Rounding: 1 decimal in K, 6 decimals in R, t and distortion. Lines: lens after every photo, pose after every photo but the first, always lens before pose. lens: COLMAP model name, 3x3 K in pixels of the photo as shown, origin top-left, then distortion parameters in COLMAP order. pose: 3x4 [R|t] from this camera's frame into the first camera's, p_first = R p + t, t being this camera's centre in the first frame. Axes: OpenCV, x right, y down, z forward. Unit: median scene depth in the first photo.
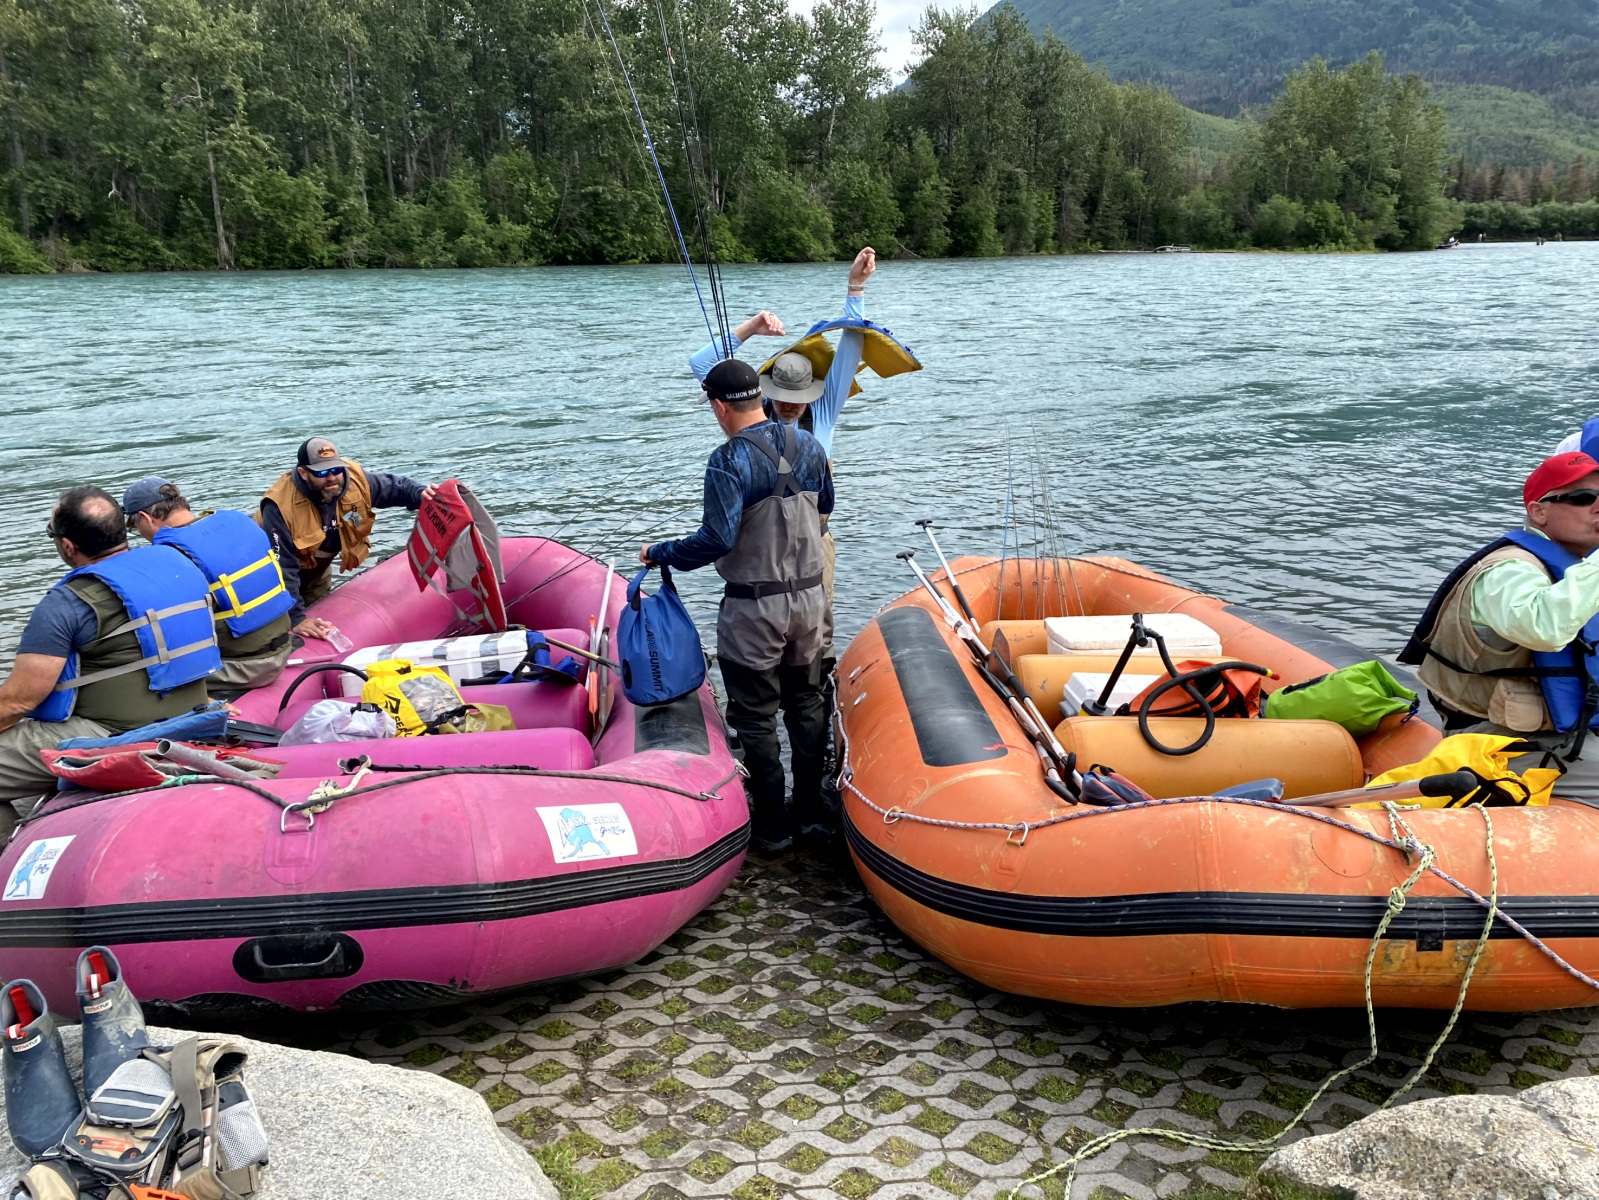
lens RADIAL K [[1195.2, 0, 798.2], [0, 1195.2, 608.3], [0, 0, 1]] dist [-0.006172, -0.006021]
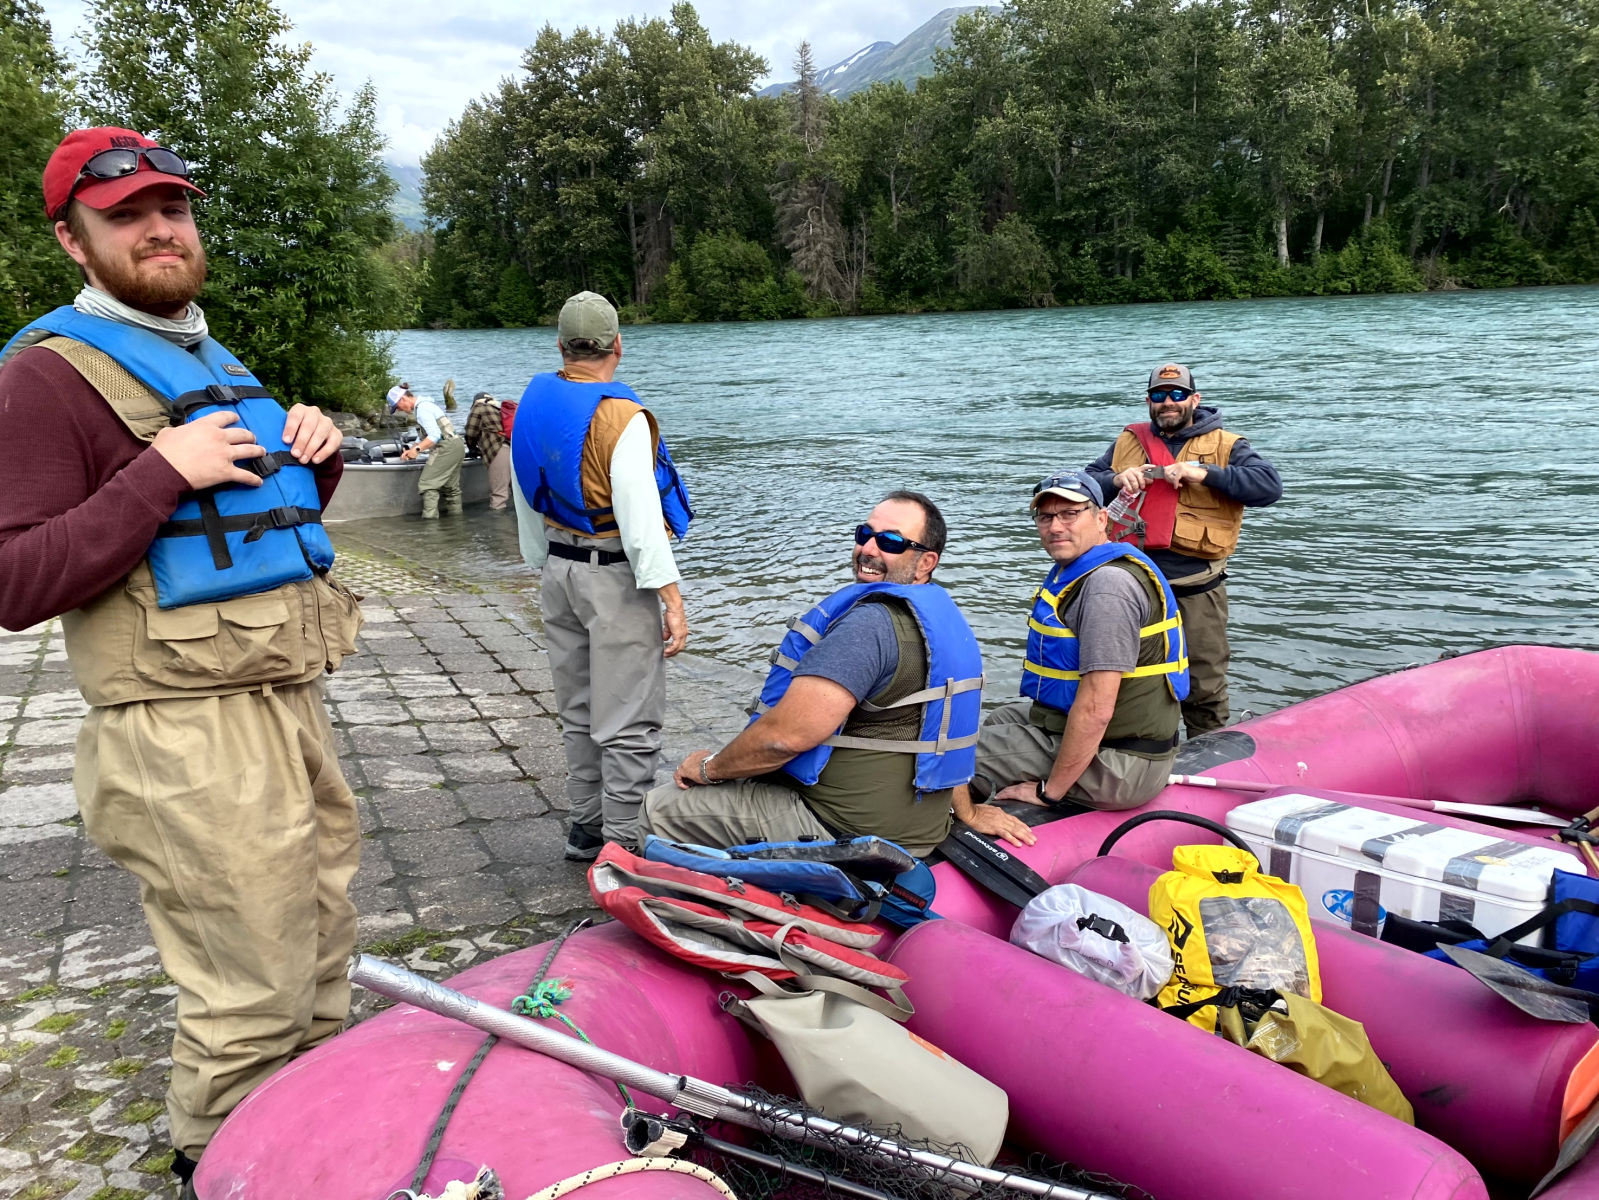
lens RADIAL K [[1195.2, 0, 798.2], [0, 1195.2, 608.3], [0, 0, 1]] dist [-0.006172, -0.006021]
pose [[0.522775, 0.184313, -0.832307, 0.002391], [-0.196325, 0.976133, 0.092851, -0.041478], [0.829556, 0.114863, 0.546483, 0.259903]]
